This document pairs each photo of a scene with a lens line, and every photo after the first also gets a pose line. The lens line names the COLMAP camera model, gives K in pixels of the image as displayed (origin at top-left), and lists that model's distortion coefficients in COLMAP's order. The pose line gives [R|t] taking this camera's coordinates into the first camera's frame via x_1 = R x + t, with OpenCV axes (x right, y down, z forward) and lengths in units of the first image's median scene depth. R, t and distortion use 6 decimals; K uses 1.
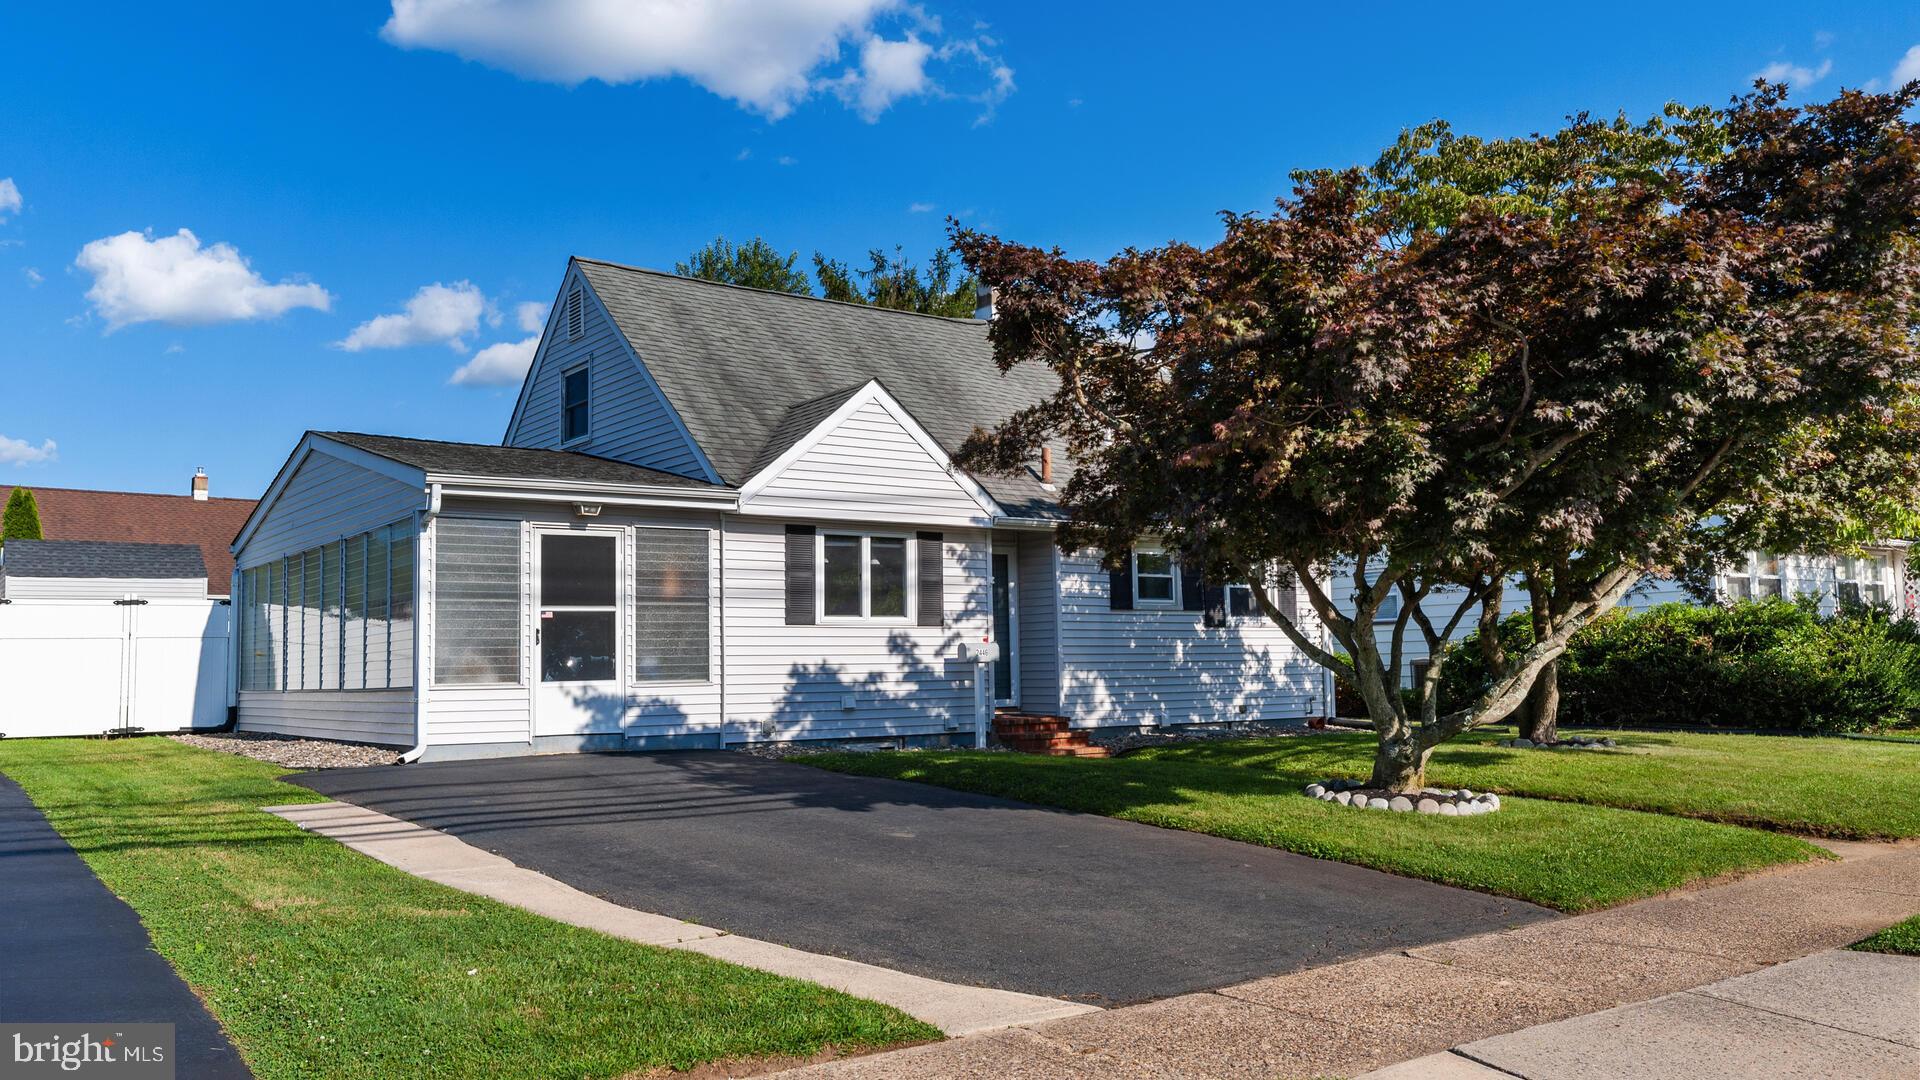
lens RADIAL K [[1519.0, 0, 950.2], [0, 1519.0, 541.4], [0, 0, 1]] dist [0.023623, -0.001813]
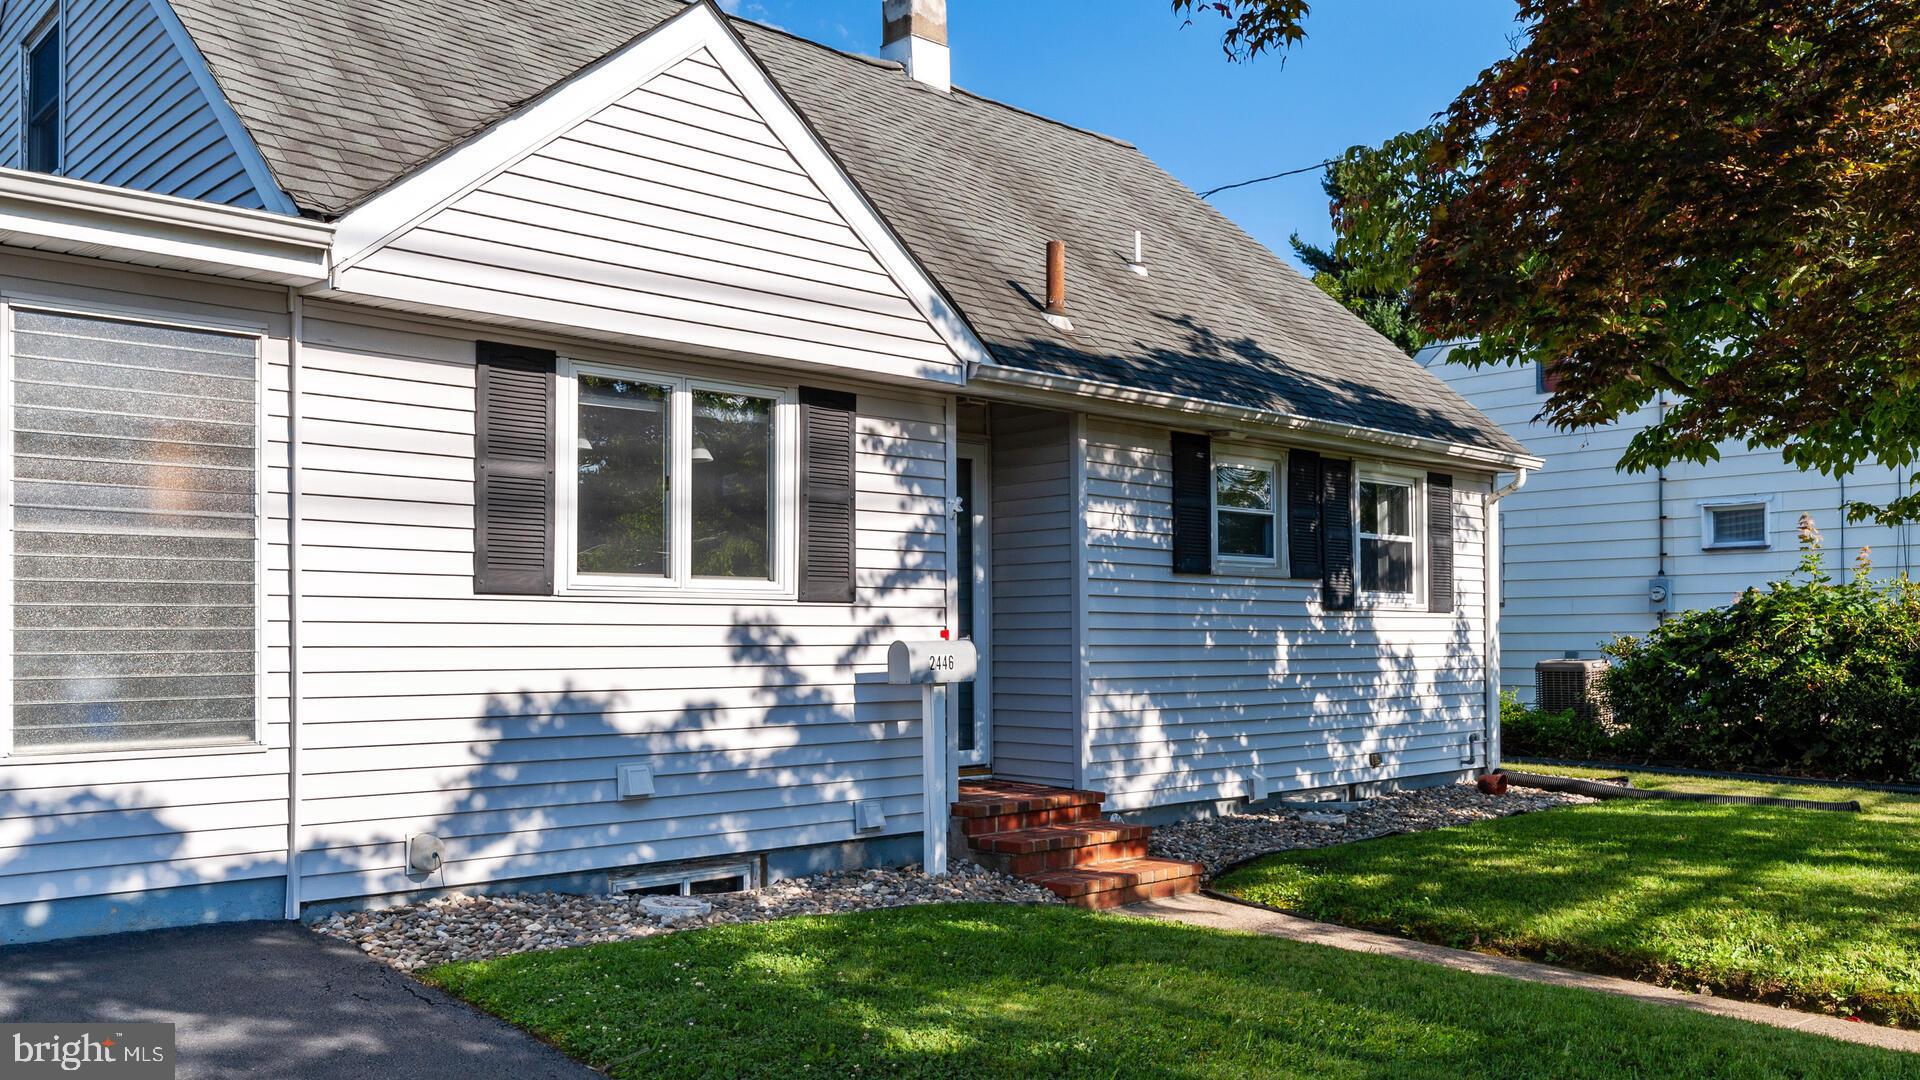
lens RADIAL K [[1519.0, 0, 946.3], [0, 1519.0, 625.9], [0, 0, 1]] dist [0.023623, -0.001813]
pose [[0.993246, 0.014446, 0.115128, -0.029445], [-0.023114, 0.996968, 0.074307, 0.029116], [-0.113706, -0.076466, 0.990567, 0.555743]]
